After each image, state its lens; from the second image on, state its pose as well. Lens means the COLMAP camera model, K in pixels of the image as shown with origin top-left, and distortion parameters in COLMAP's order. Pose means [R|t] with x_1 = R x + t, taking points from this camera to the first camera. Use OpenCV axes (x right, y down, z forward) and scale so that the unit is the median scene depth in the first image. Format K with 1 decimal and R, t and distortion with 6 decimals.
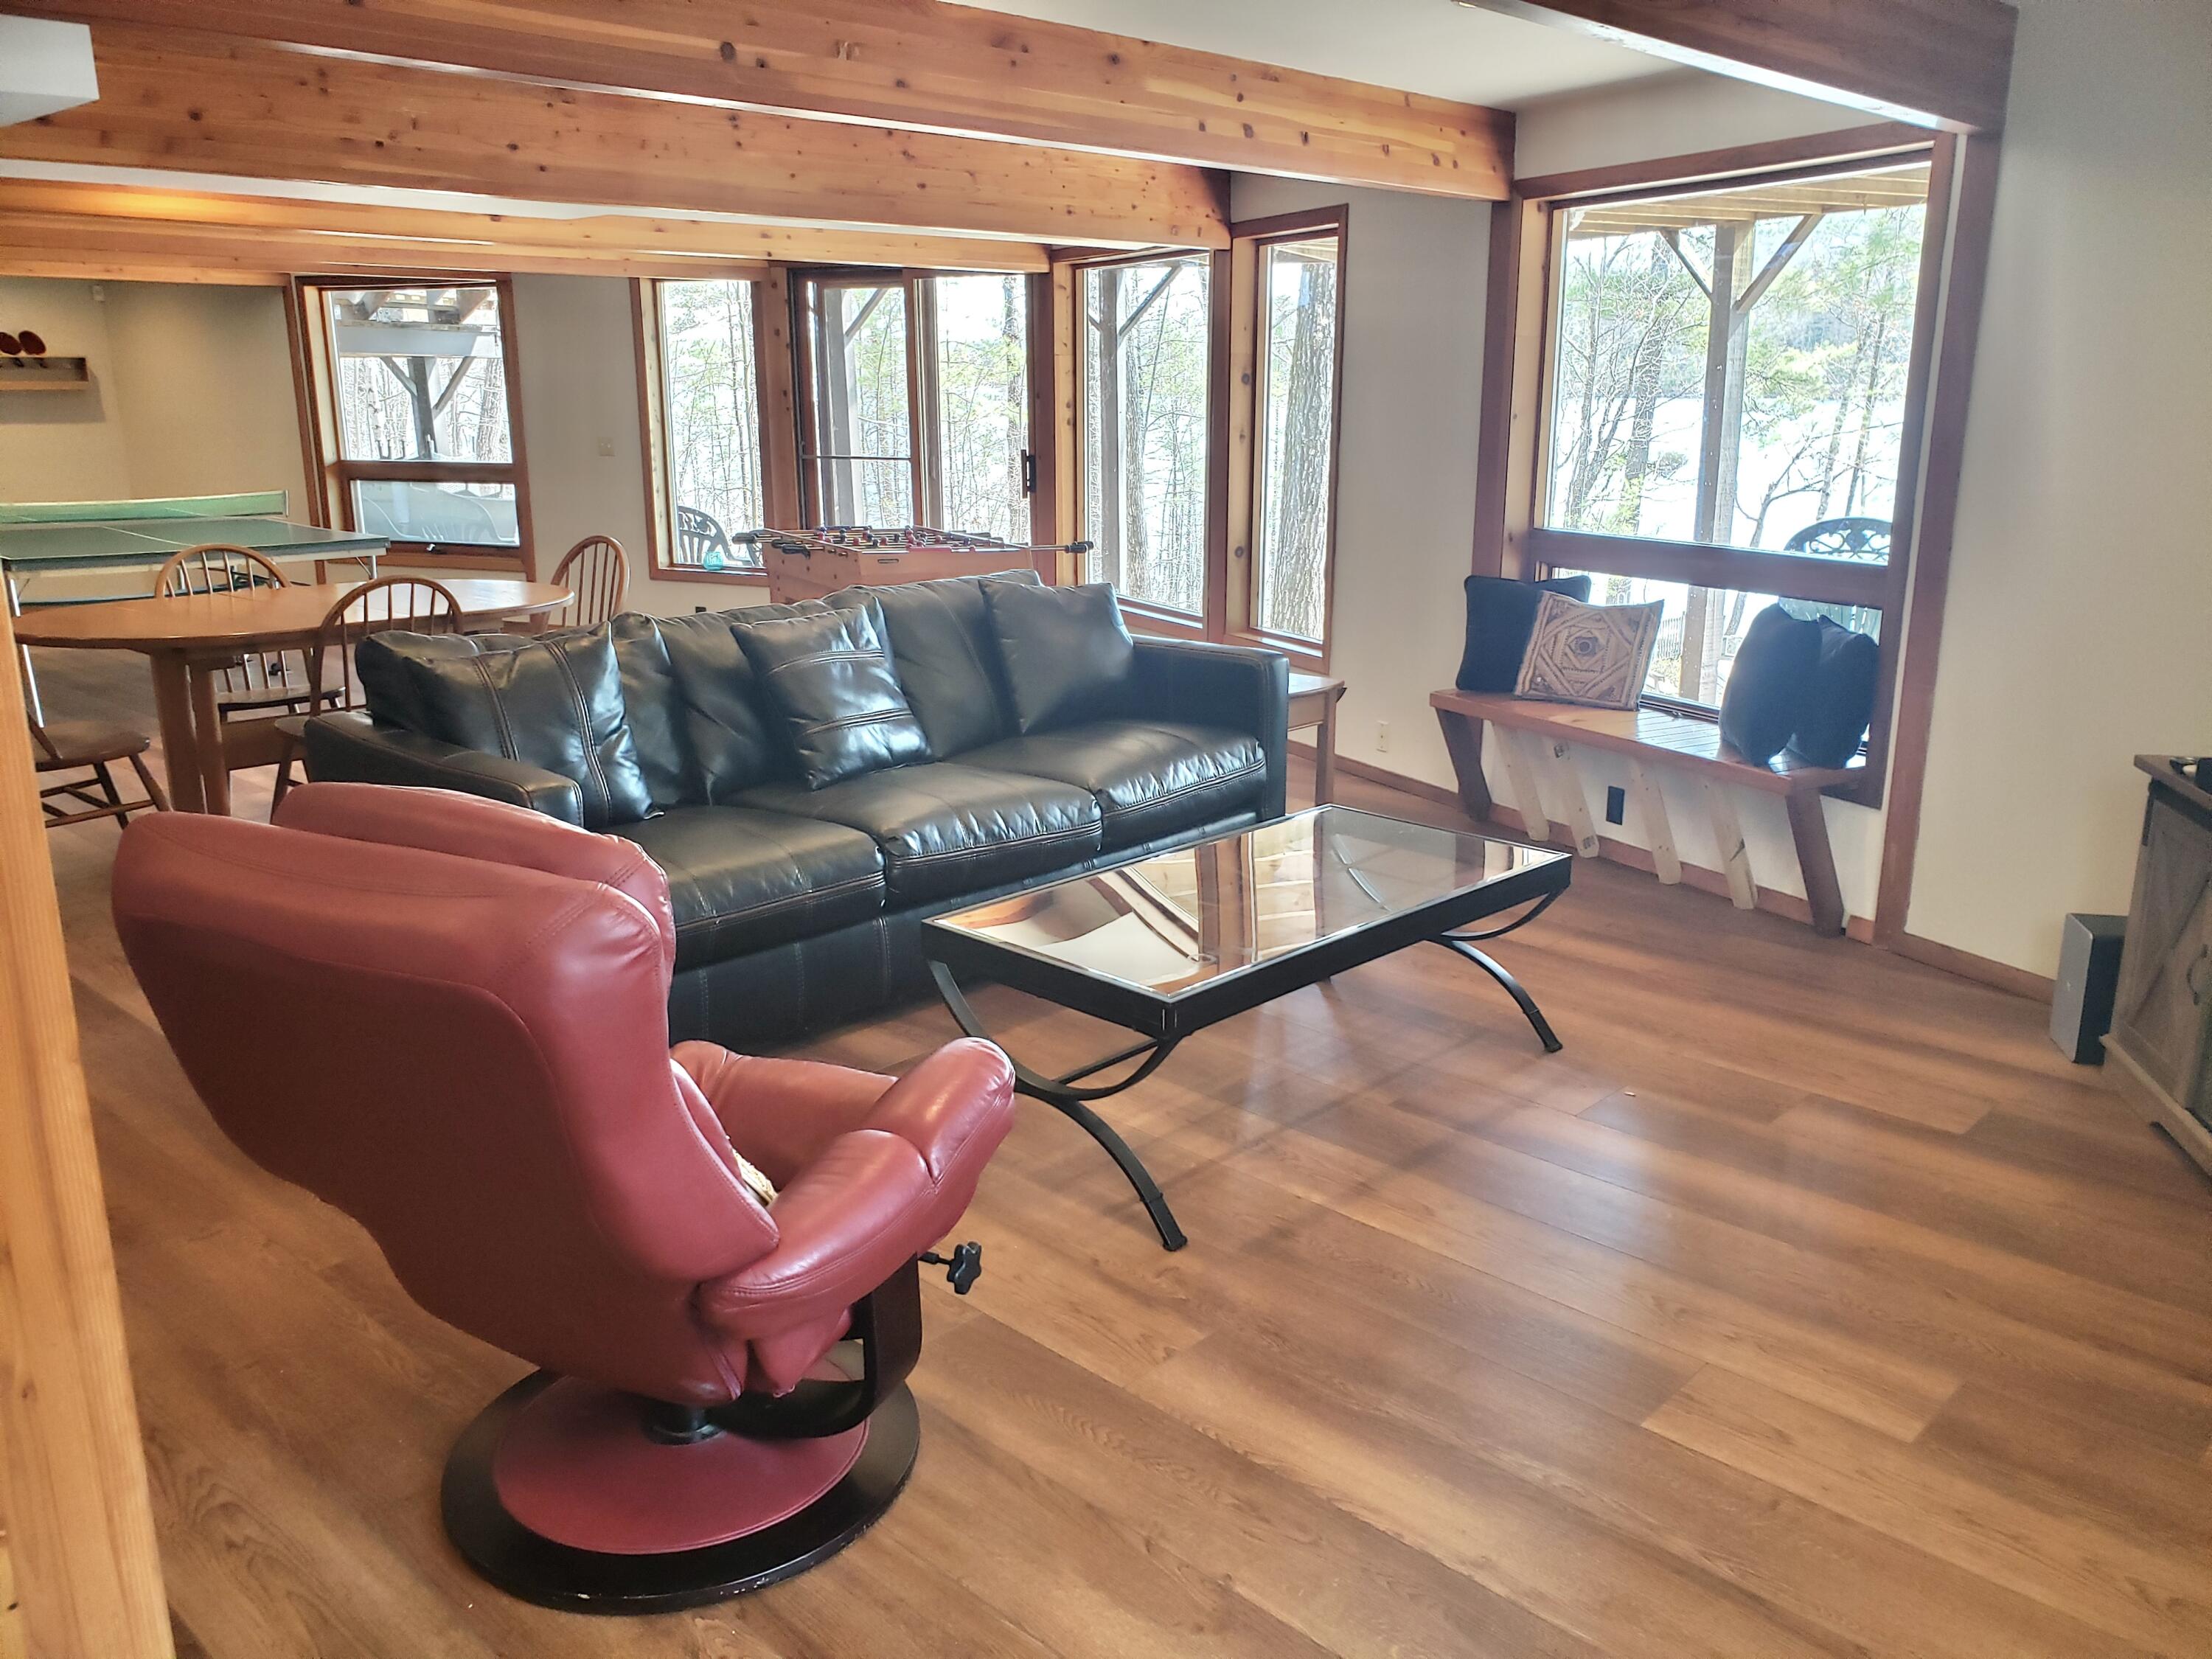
lens RADIAL K [[1707.0, 0, 1103.4], [0, 1707.0, 831.7], [0, 0, 1]] dist [0.011219, 0.003819]
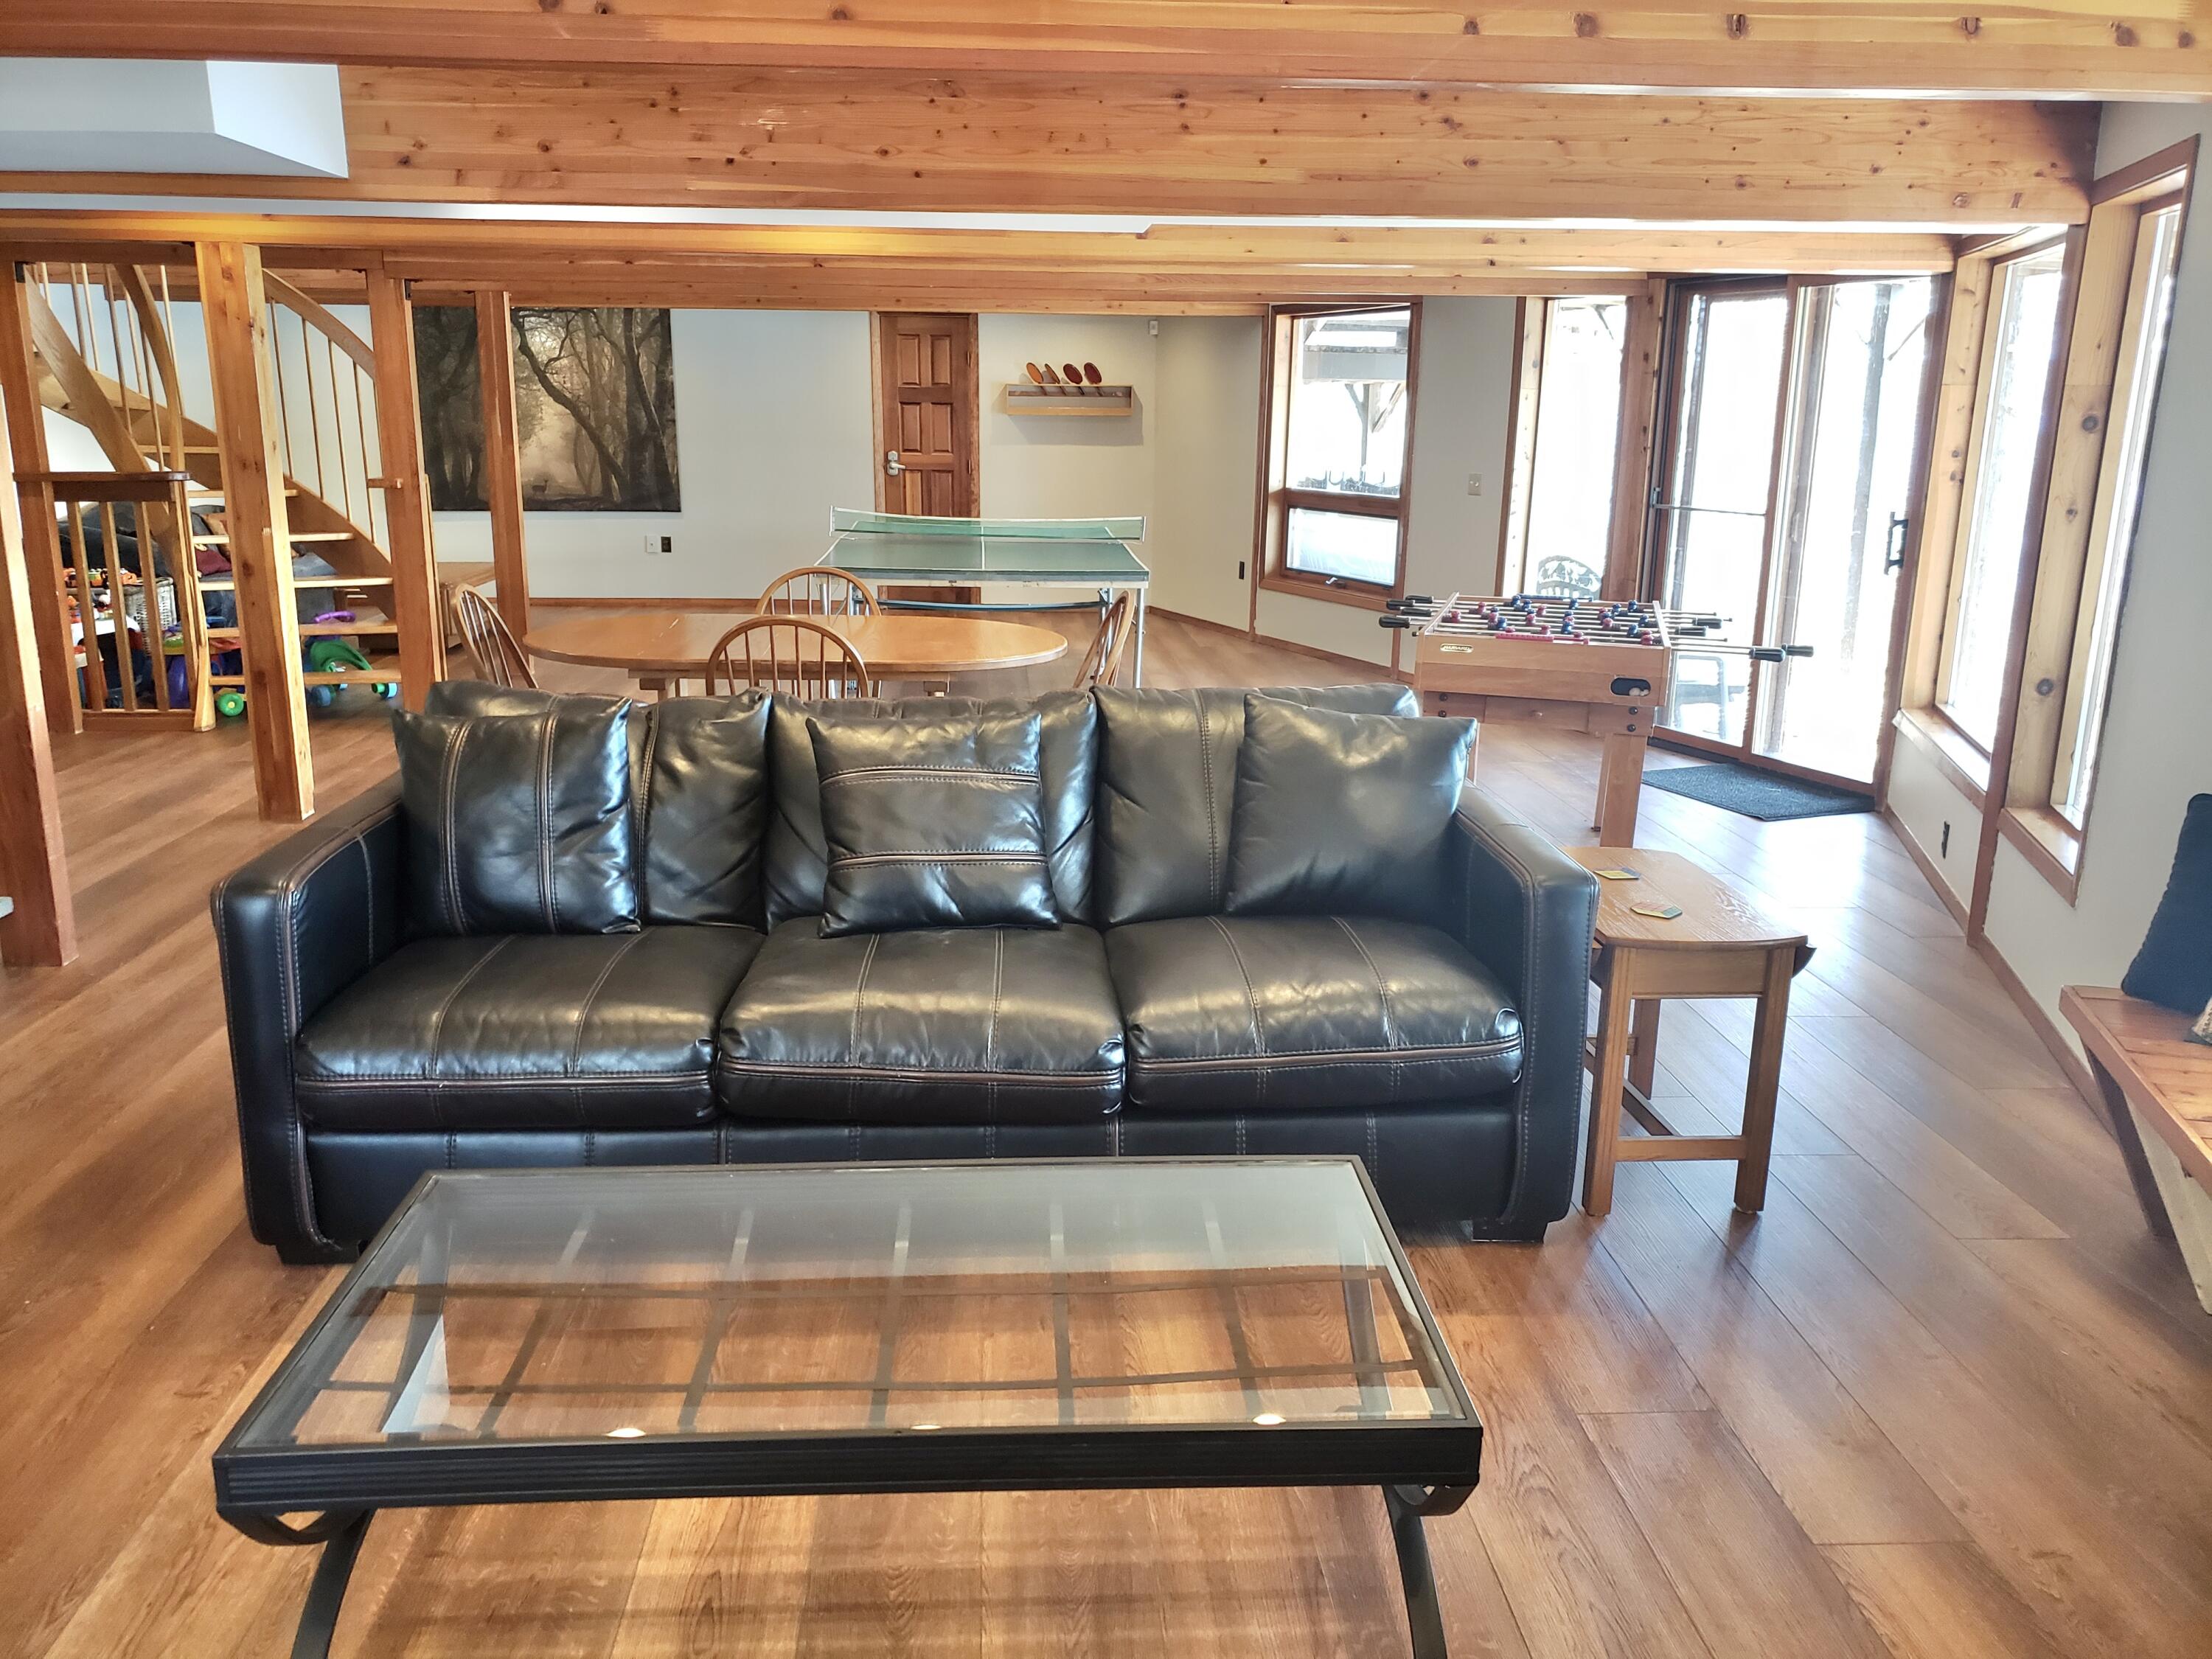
lens RADIAL K [[1707.0, 0, 1103.4], [0, 1707.0, 831.7], [0, 0, 1]] dist [0.011219, 0.003819]
pose [[0.750986, 0.170581, -0.637904, 0.248072], [-0.179568, 0.982407, 0.051304, -0.080897], [0.635433, 0.076019, 0.768405, 0.280794]]
